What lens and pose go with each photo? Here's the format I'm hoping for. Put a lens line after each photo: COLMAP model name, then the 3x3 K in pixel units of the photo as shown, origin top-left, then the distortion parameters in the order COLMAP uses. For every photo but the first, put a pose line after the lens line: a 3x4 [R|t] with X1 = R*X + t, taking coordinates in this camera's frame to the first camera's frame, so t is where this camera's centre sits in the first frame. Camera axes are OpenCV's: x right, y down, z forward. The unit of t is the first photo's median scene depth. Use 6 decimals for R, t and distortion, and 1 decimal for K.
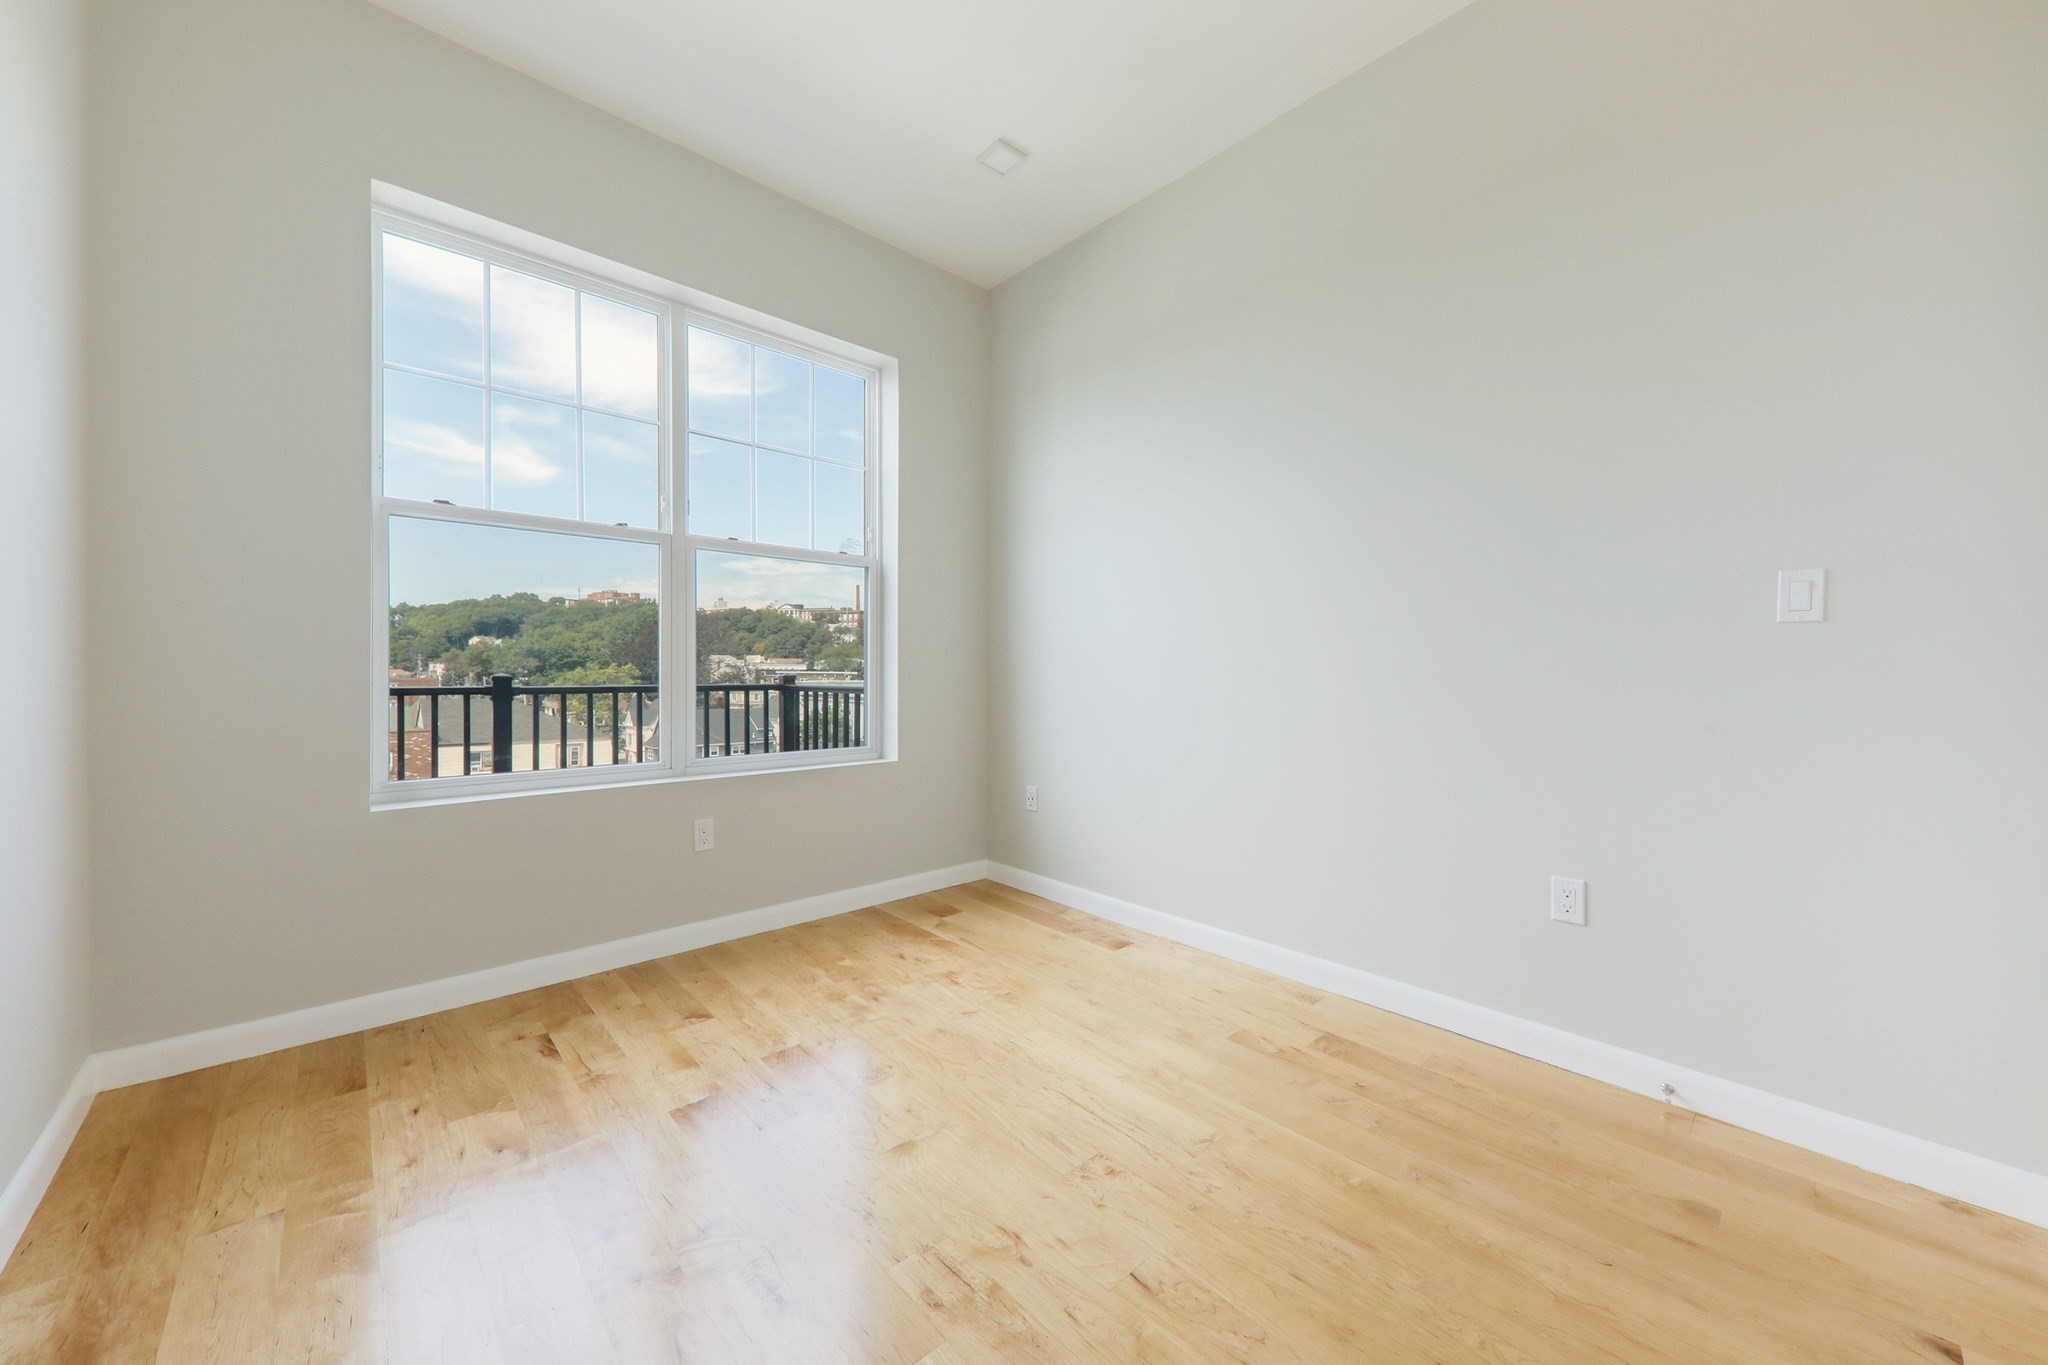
lens RADIAL K [[744.3, 0, 1012.8], [0, 744.3, 674.4], [0, 0, 1]] dist [0.003169, -0.000902]
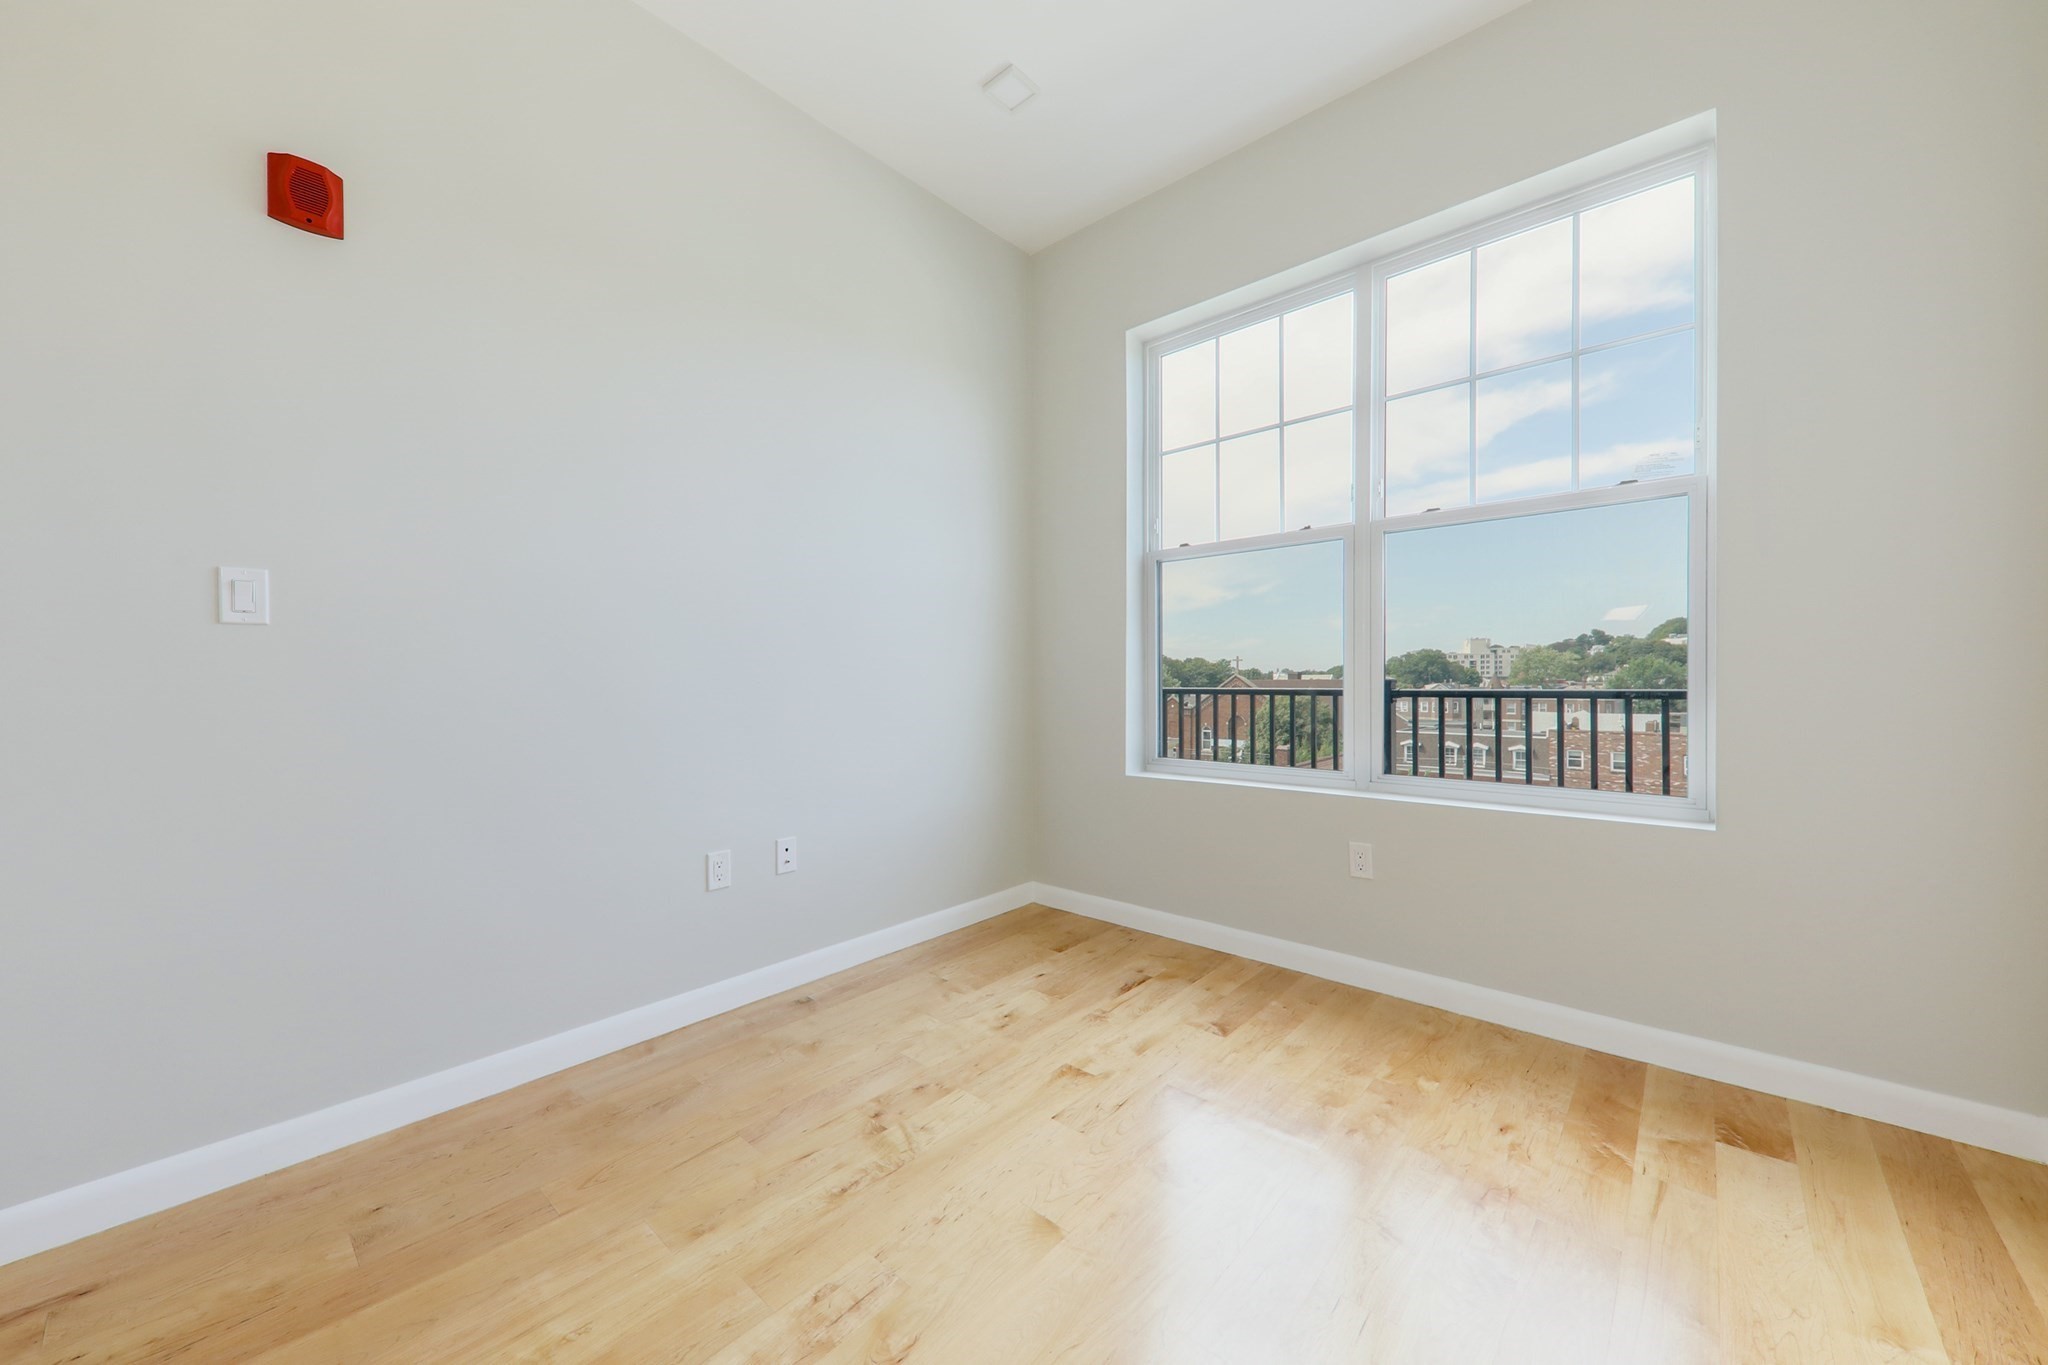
lens RADIAL K [[744.3, 0, 1031.6], [0, 744.3, 675.7], [0, 0, 1]] dist [0.003169, -0.000902]
pose [[0.104237, -0.005116, -0.994539, 0.455270], [0.005312, 0.999975, -0.004588, 0.000829], [0.994538, -0.004804, 0.104261, 0.571093]]
